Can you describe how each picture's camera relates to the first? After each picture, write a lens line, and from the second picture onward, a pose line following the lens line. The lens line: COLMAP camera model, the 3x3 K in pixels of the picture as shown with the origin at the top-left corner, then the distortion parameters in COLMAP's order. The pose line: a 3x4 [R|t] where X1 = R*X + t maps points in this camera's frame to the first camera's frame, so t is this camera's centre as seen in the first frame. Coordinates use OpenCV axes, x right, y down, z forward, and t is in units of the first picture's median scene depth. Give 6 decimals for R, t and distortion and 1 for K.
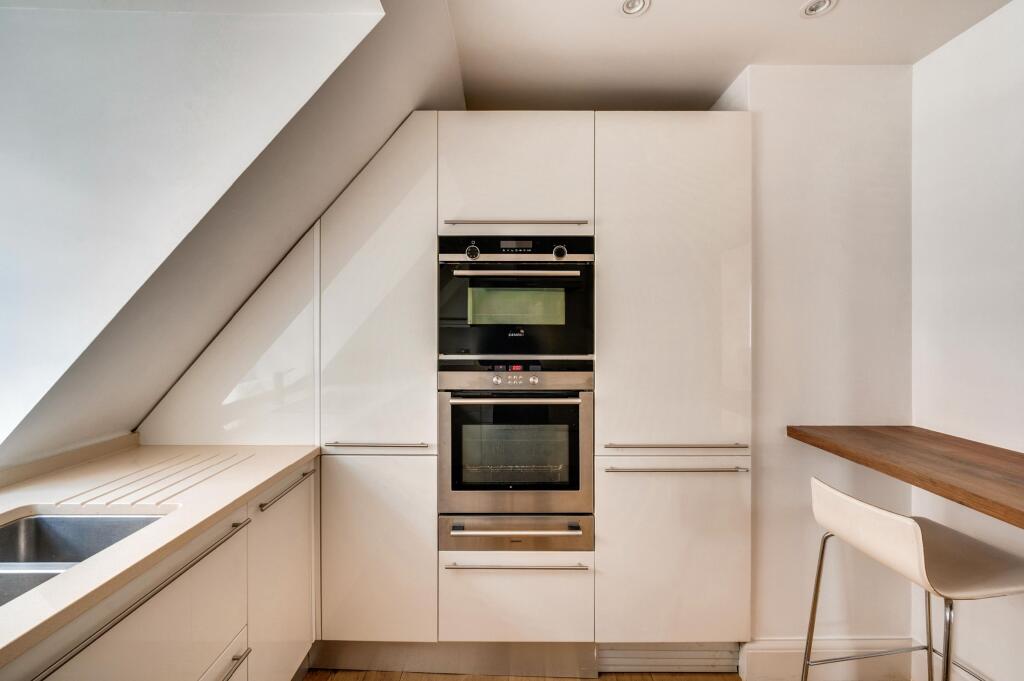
lens RADIAL K [[426.0, 0, 510.7], [0, 426.0, 331.0], [0, 0, 1]] dist [-0.001701, -0.000144]
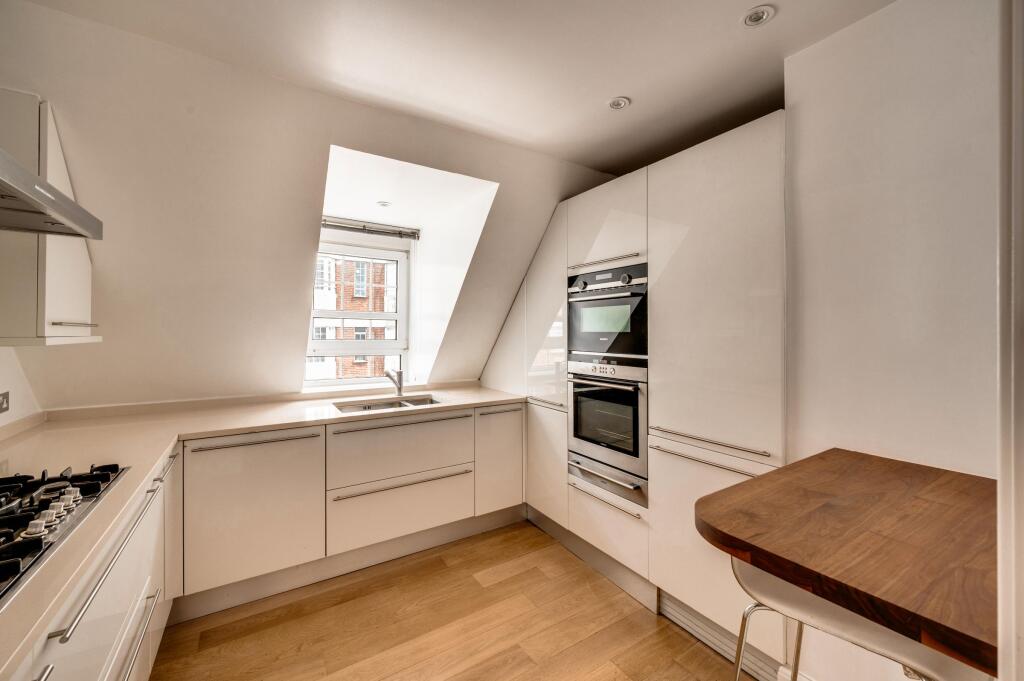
lens RADIAL K [[402.2, 0, 512.0], [0, 402.2, 340.5], [0, 0, 1]] dist [0.000480, 0.000030]
pose [[0.537316, 0.017218, -0.843205, 0.992992], [-0.012497, 0.999844, 0.012454, 0.001254], [0.843288, 0.003846, 0.537448, 0.003561]]
